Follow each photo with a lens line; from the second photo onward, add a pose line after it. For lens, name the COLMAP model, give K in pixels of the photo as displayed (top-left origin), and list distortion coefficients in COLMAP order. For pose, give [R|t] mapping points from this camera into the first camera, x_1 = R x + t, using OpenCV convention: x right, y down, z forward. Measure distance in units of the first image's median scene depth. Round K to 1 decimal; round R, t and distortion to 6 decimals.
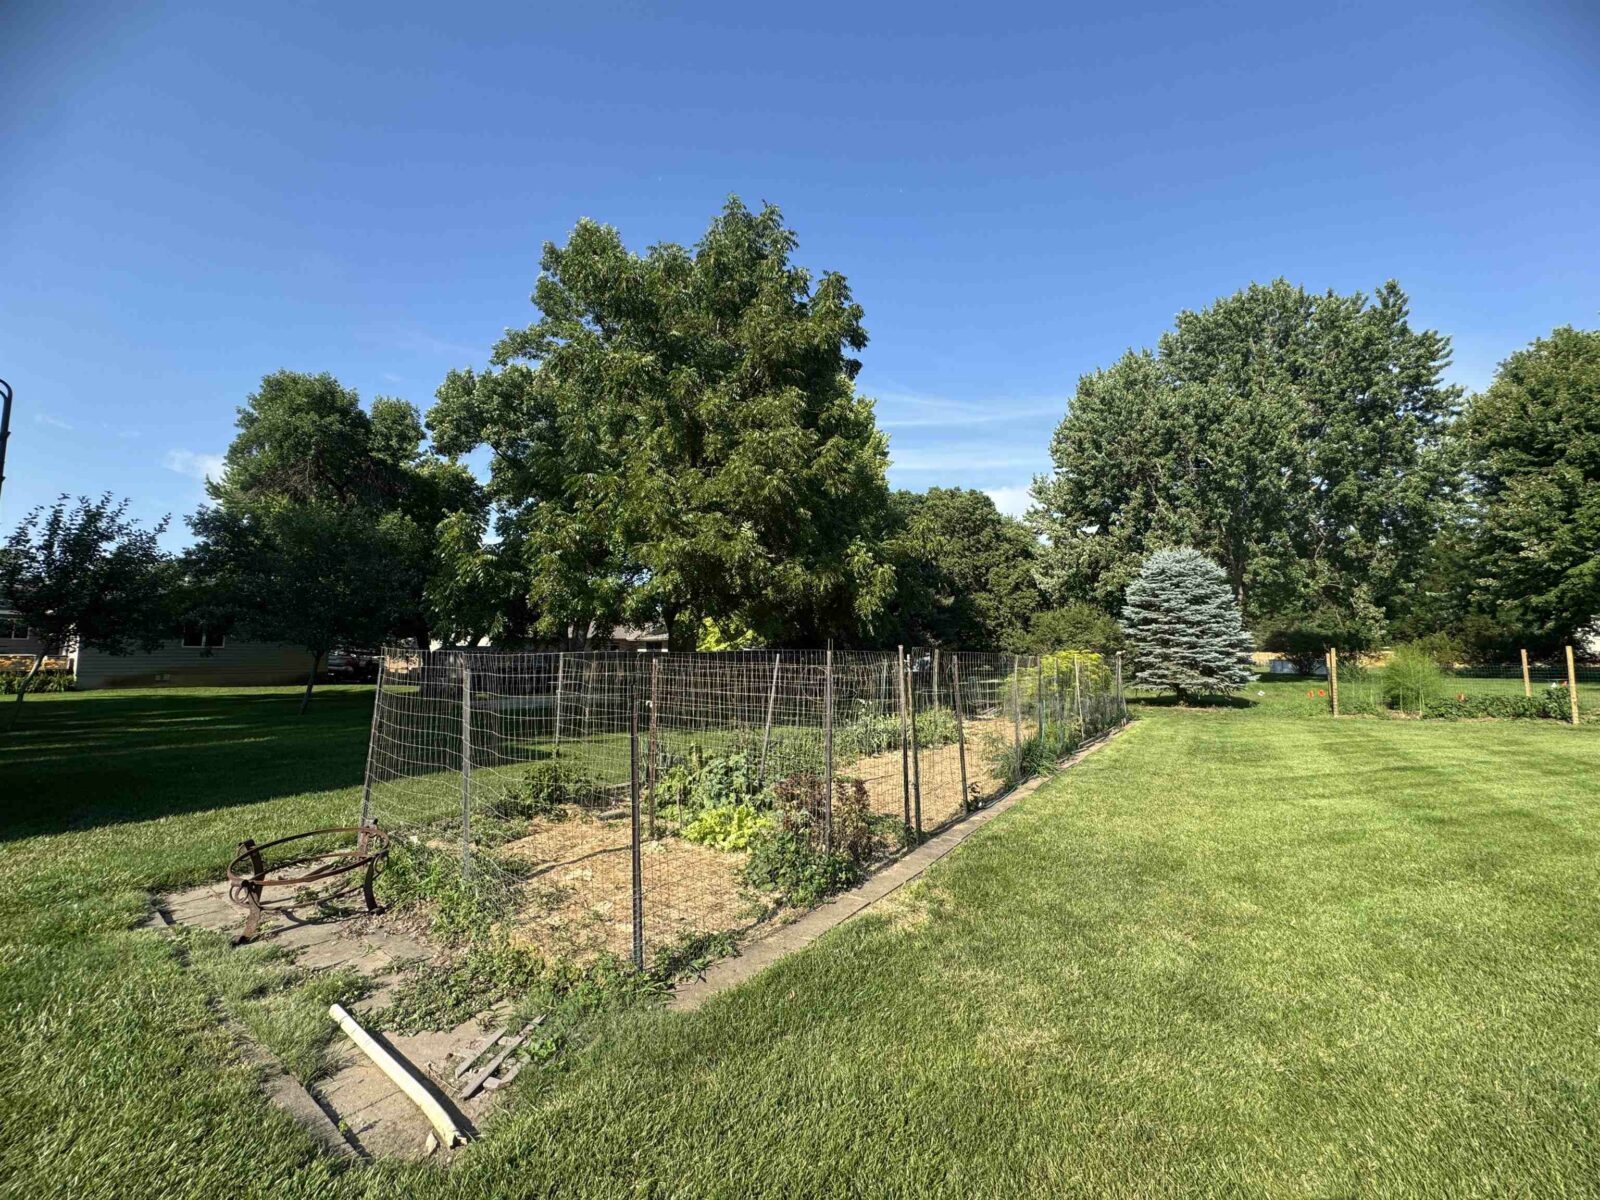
lens RADIAL K [[635.1, 0, 799.5], [0, 635.1, 597.6], [0, 0, 1]] dist [-0.000848, 0.000130]
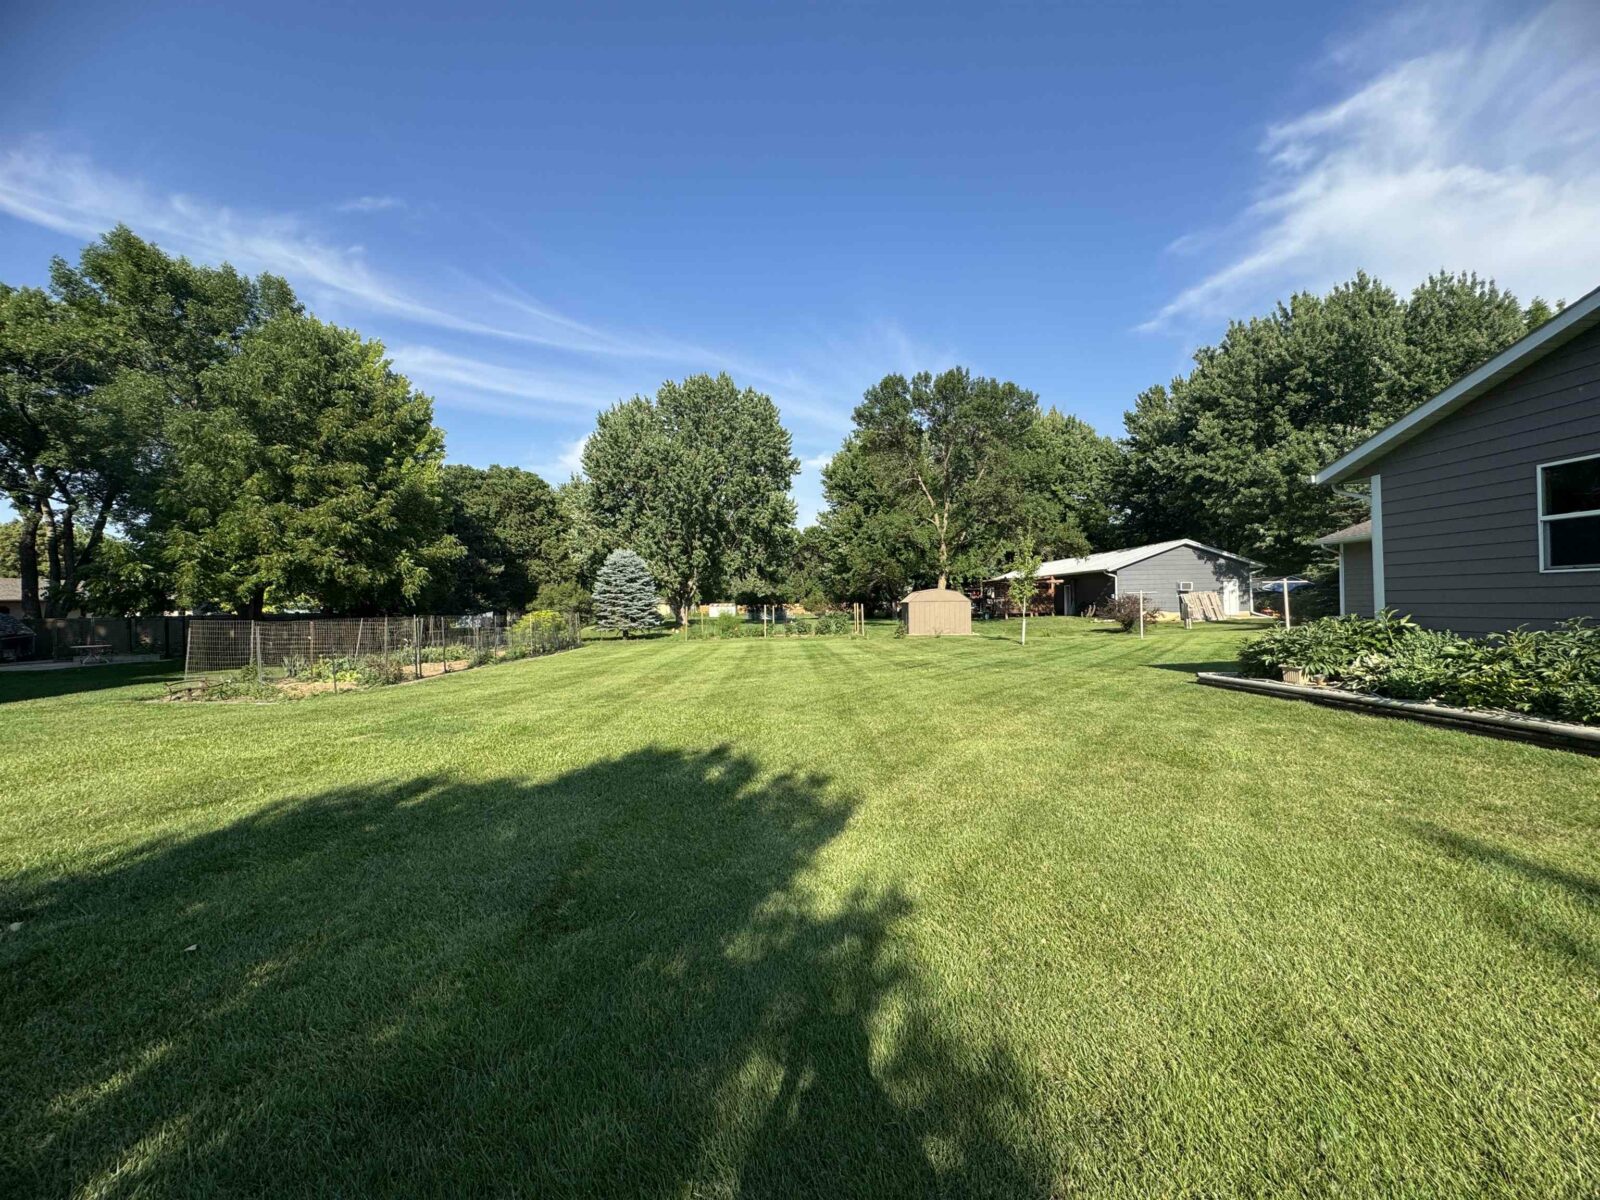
lens RADIAL K [[635.1, 0, 799.5], [0, 635.1, 597.6], [0, 0, 1]] dist [-0.000848, 0.000130]
pose [[0.811815, -0.006392, 0.583880, -0.025985], [-0.036594, 0.997418, 0.061799, -0.060355], [-0.582767, -0.071536, 0.809484, -0.581719]]
